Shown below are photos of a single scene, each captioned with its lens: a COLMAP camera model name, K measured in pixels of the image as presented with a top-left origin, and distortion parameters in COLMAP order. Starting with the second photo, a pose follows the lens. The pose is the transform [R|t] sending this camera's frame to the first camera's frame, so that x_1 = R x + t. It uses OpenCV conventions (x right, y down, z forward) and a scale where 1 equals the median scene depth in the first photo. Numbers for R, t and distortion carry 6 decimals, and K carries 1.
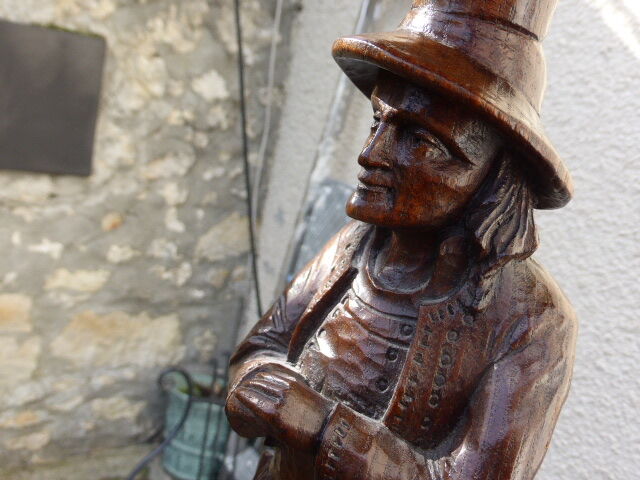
lens RADIAL K [[650.4, 0, 317.5], [0, 650.4, 240.5], [0, 0, 1]] dist [-0.047748, 0.000000]
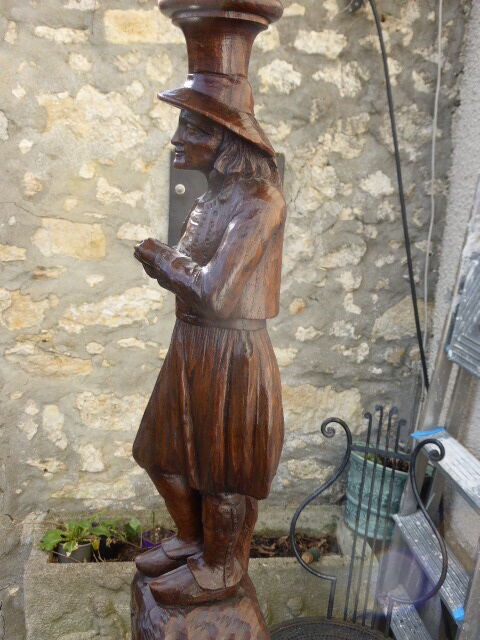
lens RADIAL K [[650.4, 0, 239.0], [0, 650.4, 320.5], [0, 0, 1]] dist [-0.047748, 0.000000]
pose [[0.880007, -0.041360, -0.473157, 0.148499], [0.010397, 0.997640, -0.067870, 0.074675], [0.474847, 0.054807, 0.878360, -0.102221]]
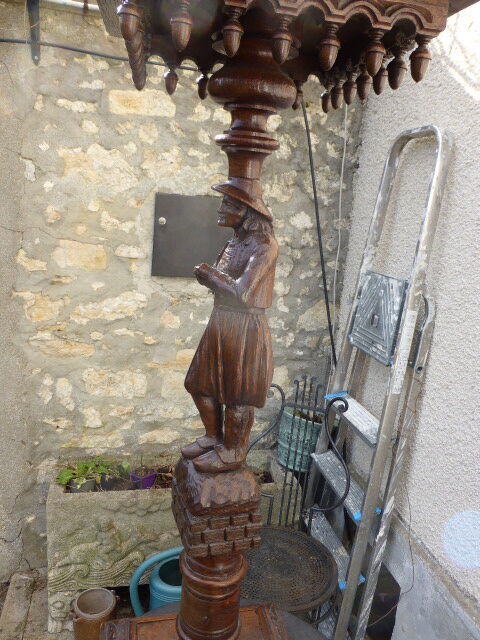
lens RADIAL K [[514.9, 0, 240.0], [0, 514.9, 317.2], [0, 0, 1]] dist [-0.060547, 0.040844]
pose [[0.927350, -0.037123, -0.372348, 0.158431], [0.011218, 0.997378, -0.071499, 0.089649], [0.374026, 0.062127, 0.925335, -0.223063]]
